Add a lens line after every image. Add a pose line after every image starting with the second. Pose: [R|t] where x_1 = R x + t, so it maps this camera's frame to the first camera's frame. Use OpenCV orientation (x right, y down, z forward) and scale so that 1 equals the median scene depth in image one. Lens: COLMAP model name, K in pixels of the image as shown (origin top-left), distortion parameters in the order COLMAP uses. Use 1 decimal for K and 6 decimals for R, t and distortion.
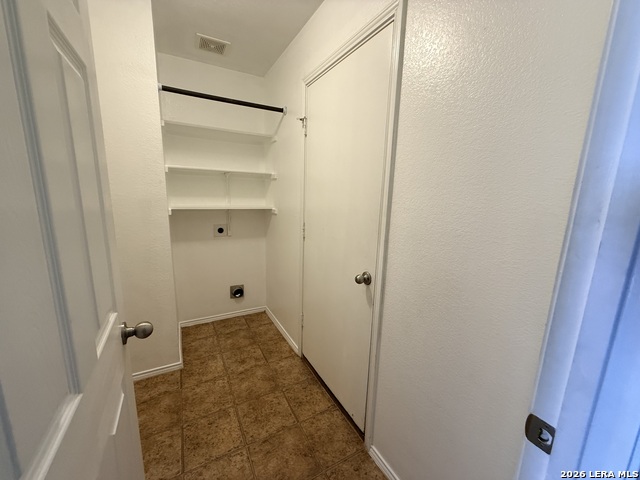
lens RADIAL K [[256.1, 0, 320.0], [0, 256.1, 239.5], [0, 0, 1]] dist [-0.000216, 0.000293]
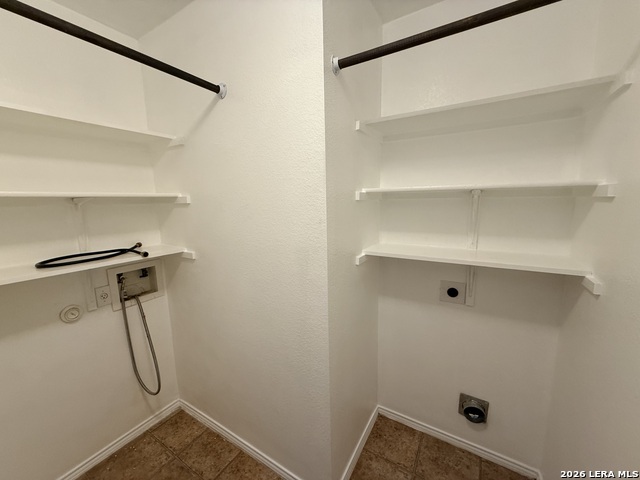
lens RADIAL K [[256.1, 0, 320.0], [0, 256.1, 239.5], [0, 0, 1]] dist [-0.000216, 0.000293]
pose [[0.494910, 0.094515, -0.863789, -0.058917], [-0.125241, 0.991446, 0.036726, -0.136267], [0.859872, 0.090006, 0.502514, 0.461999]]
